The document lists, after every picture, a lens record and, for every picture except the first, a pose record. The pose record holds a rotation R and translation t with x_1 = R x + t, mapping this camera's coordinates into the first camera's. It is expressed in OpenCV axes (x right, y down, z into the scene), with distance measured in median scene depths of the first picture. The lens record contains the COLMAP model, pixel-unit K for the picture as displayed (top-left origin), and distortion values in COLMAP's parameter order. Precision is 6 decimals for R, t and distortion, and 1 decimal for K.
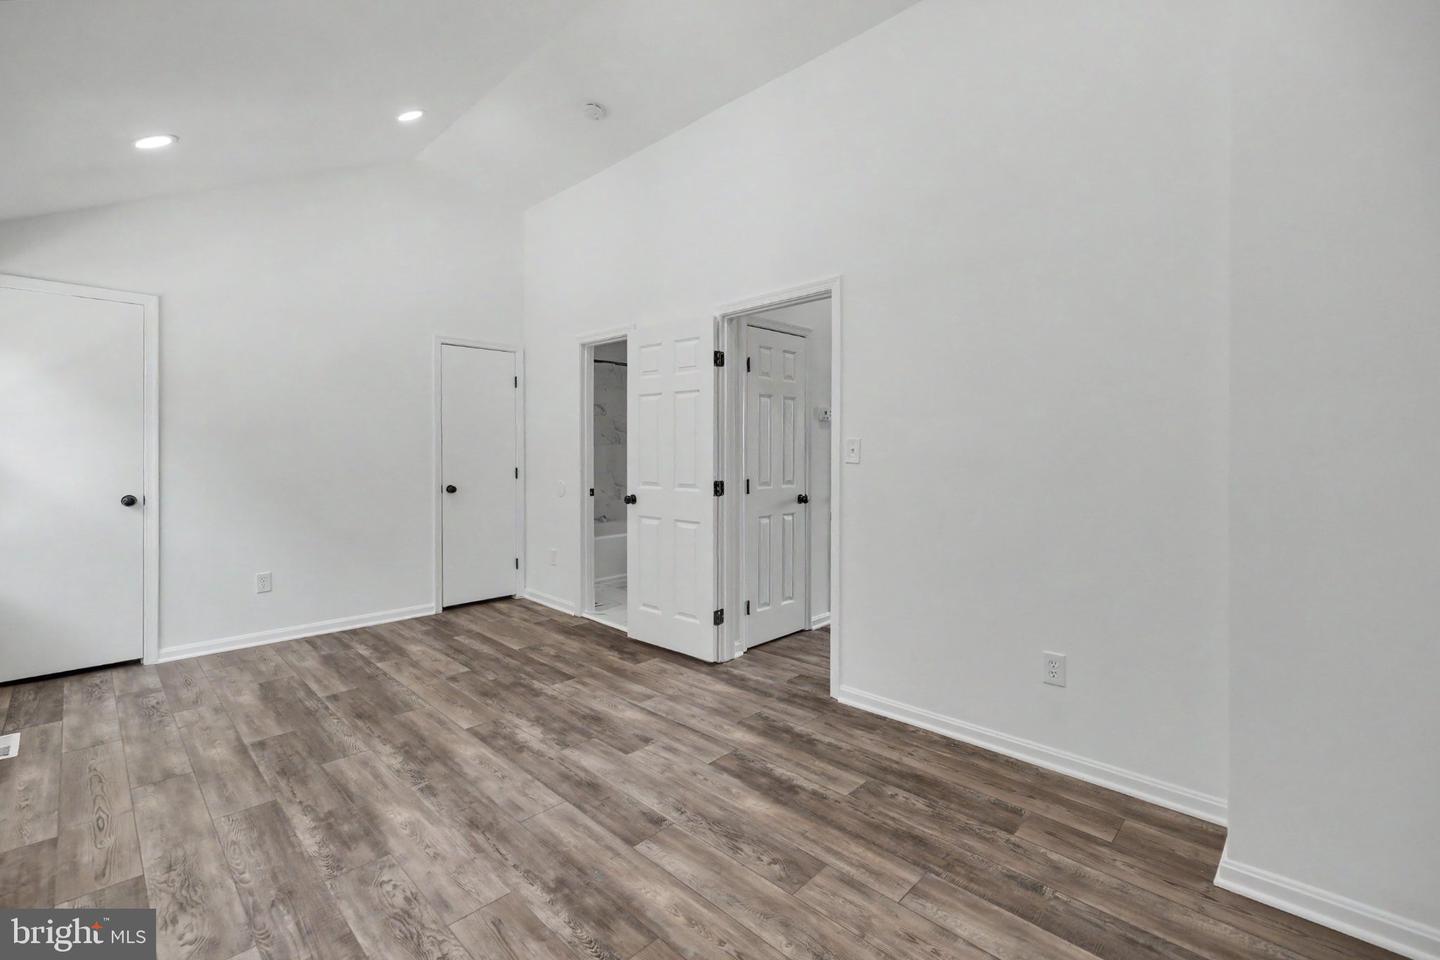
lens RADIAL K [[623.4, 0, 715.3], [0, 623.4, 473.9], [0, 0, 1]] dist [0.003848, 0.000215]
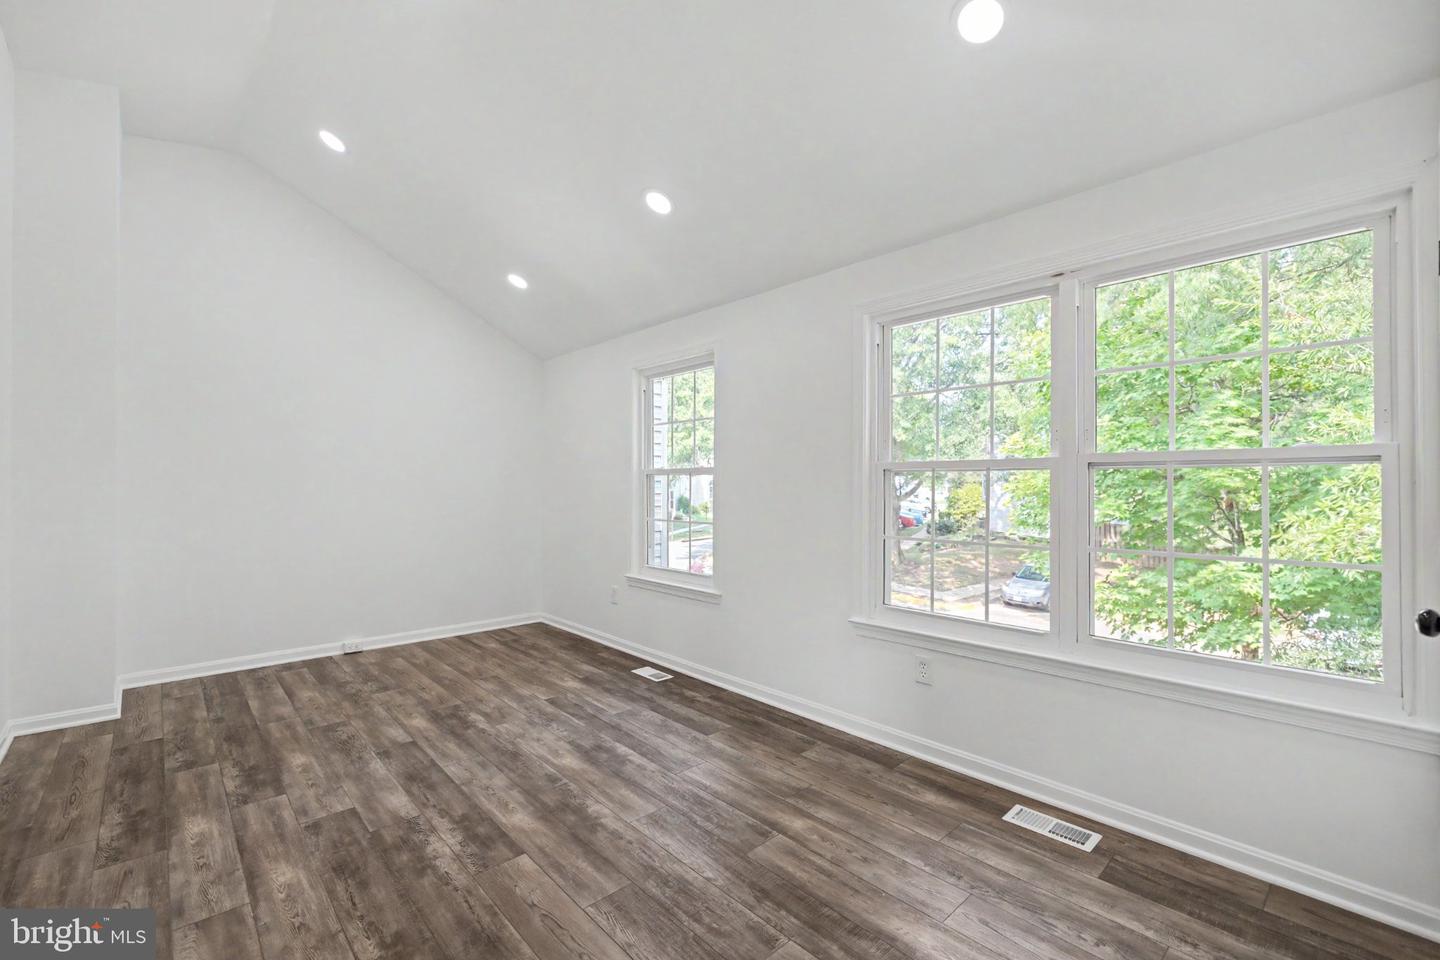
lens RADIAL K [[623.4, 0, 715.3], [0, 623.4, 473.9], [0, 0, 1]] dist [0.003848, 0.000215]
pose [[-0.998087, -0.001667, 0.061809, -0.779927], [-0.000507, 0.999824, 0.018765, -0.072109], [-0.061830, 0.018698, -0.997912, 1.994166]]
